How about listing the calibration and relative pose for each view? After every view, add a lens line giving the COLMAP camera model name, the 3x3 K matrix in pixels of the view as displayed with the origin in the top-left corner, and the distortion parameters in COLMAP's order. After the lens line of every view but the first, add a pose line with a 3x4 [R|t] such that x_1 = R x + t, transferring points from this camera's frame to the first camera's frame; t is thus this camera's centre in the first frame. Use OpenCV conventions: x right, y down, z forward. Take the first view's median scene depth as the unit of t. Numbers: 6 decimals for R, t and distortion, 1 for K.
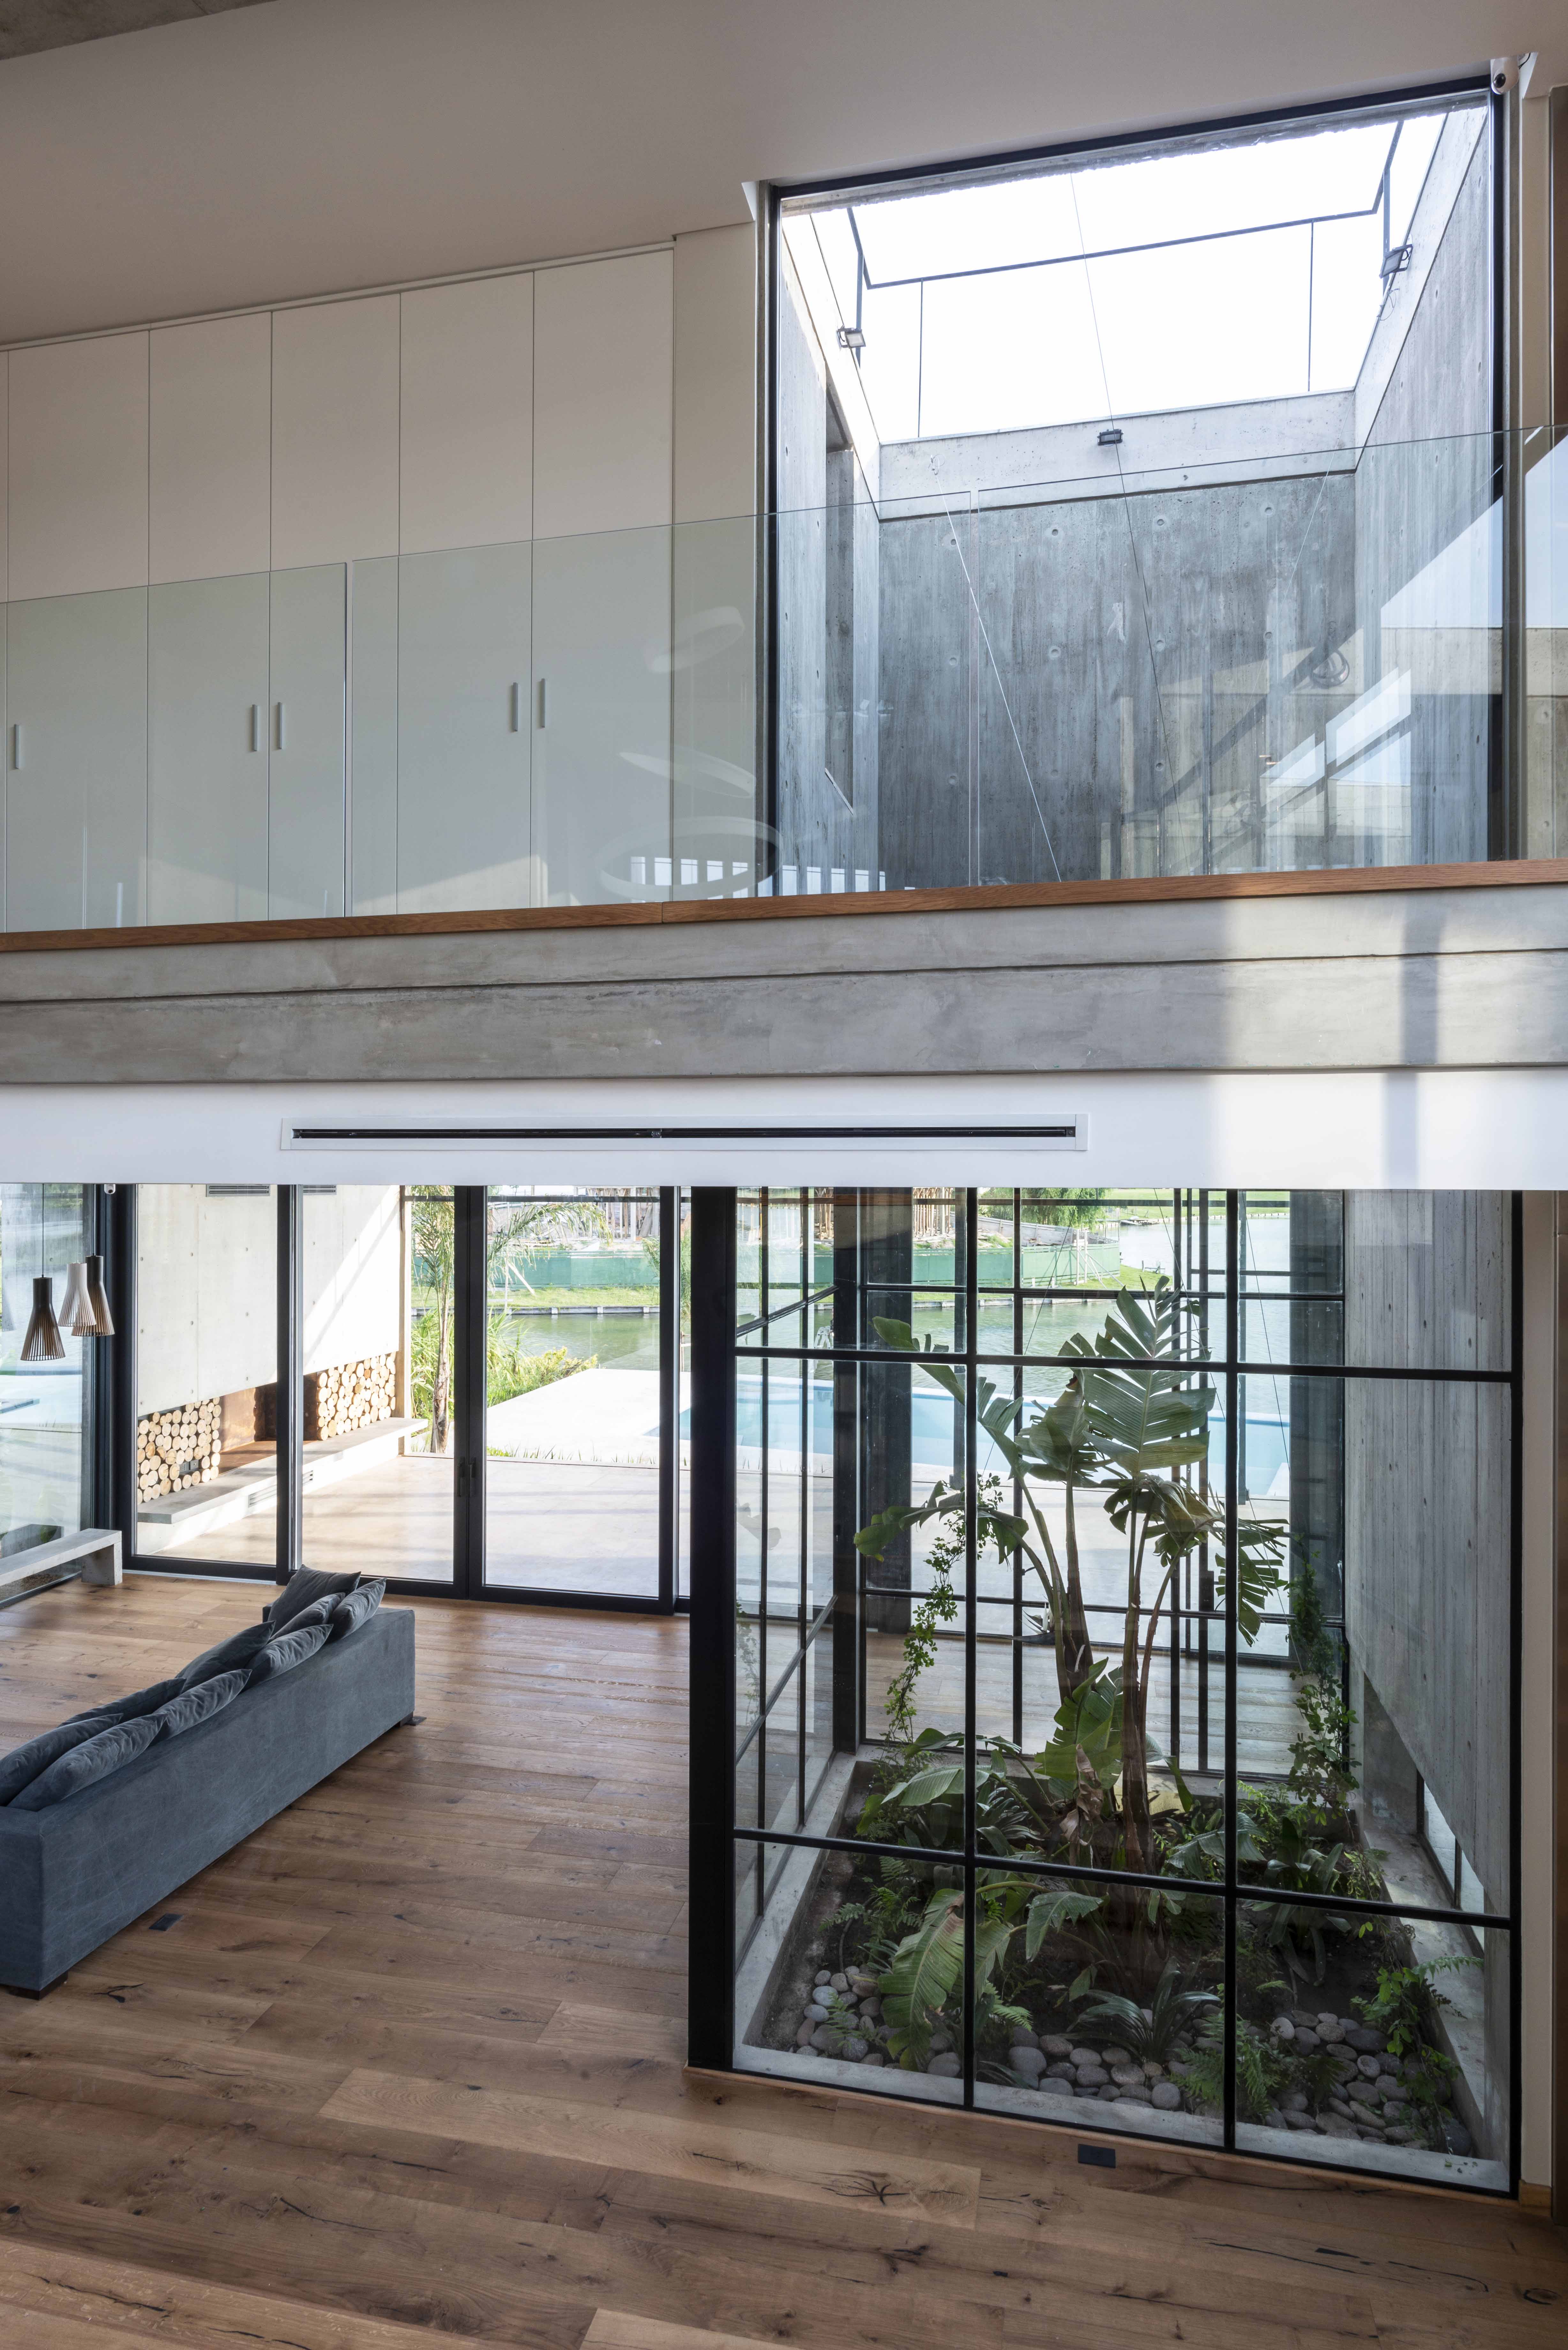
lens RADIAL K [[1335.9, 0, 784.0], [0, 1335.9, 1175.0], [0, 0, 1]] dist [0.003014, 0.001994]
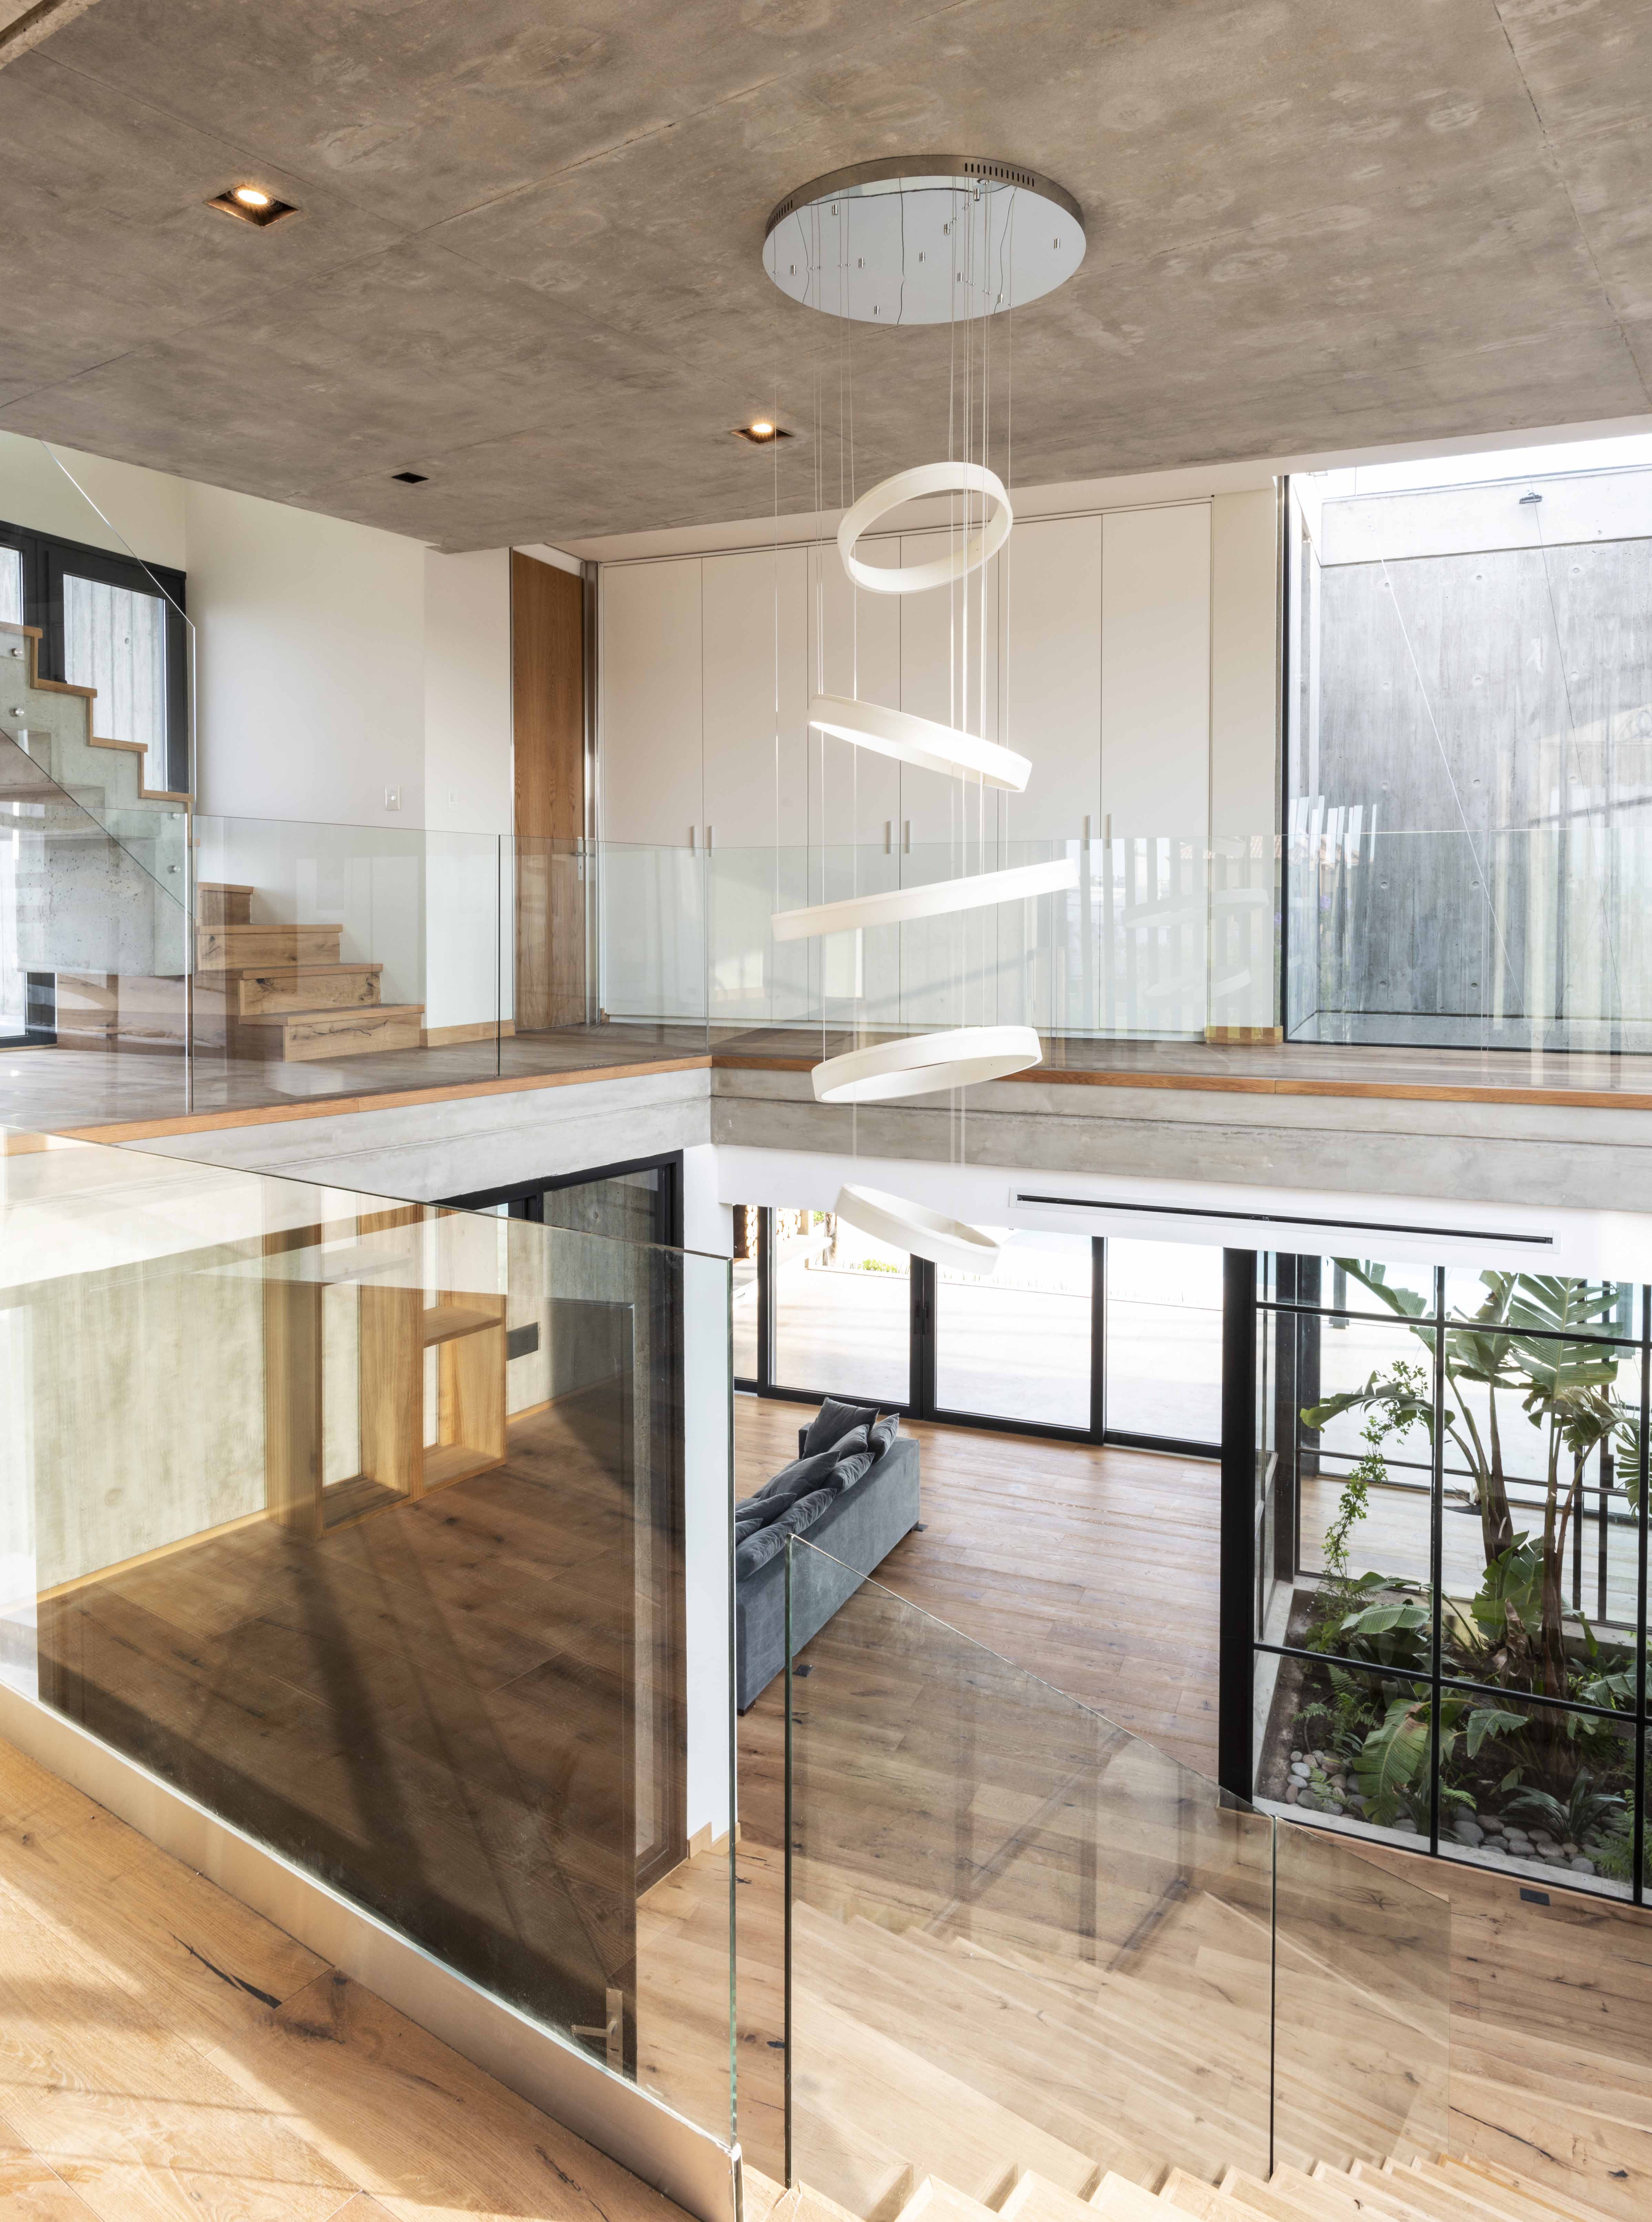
lens RADIAL K [[1434.7, 0, 820.2], [0, 1434.7, 955.9], [0, 0, 1]] dist [0.005867, -0.001104]
pose [[0.984928, 0.001349, -0.172958, -0.189322], [0.003698, 0.999577, 0.028853, -0.231314], [0.172924, -0.029058, 0.984506, -0.453633]]
